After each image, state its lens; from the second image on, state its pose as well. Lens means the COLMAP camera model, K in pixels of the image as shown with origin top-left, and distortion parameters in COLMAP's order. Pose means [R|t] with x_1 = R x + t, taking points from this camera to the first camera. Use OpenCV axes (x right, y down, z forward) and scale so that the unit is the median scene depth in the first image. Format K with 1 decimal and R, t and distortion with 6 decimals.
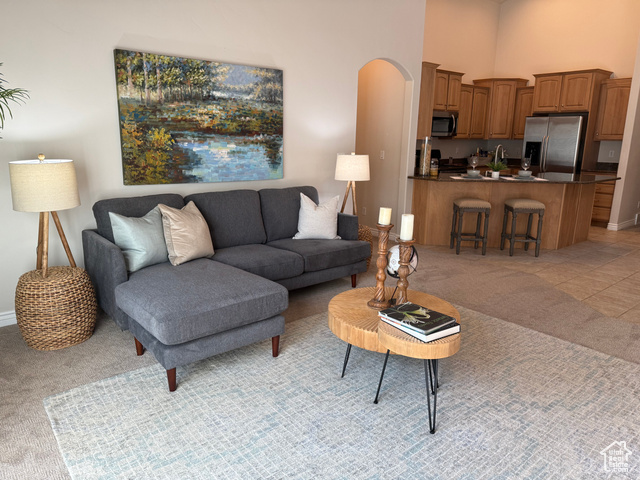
lens RADIAL K [[446.0, 0, 317.9], [0, 446.0, 242.4], [0, 0, 1]] dist [0.101067, -0.148257]
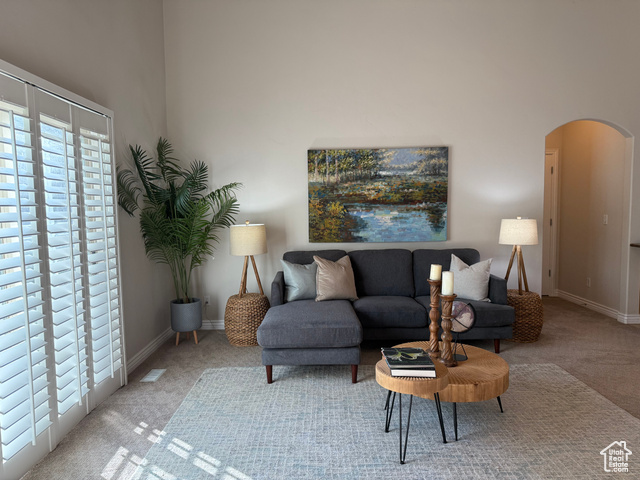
lens RADIAL K [[446.0, 0, 317.9], [0, 446.0, 242.4], [0, 0, 1]] dist [0.101067, -0.148257]
pose [[0.773519, 0.025082, -0.633277, 0.404982], [-0.117364, 0.987603, -0.104239, 0.011940], [0.622811, 0.154955, 0.766873, -0.035114]]
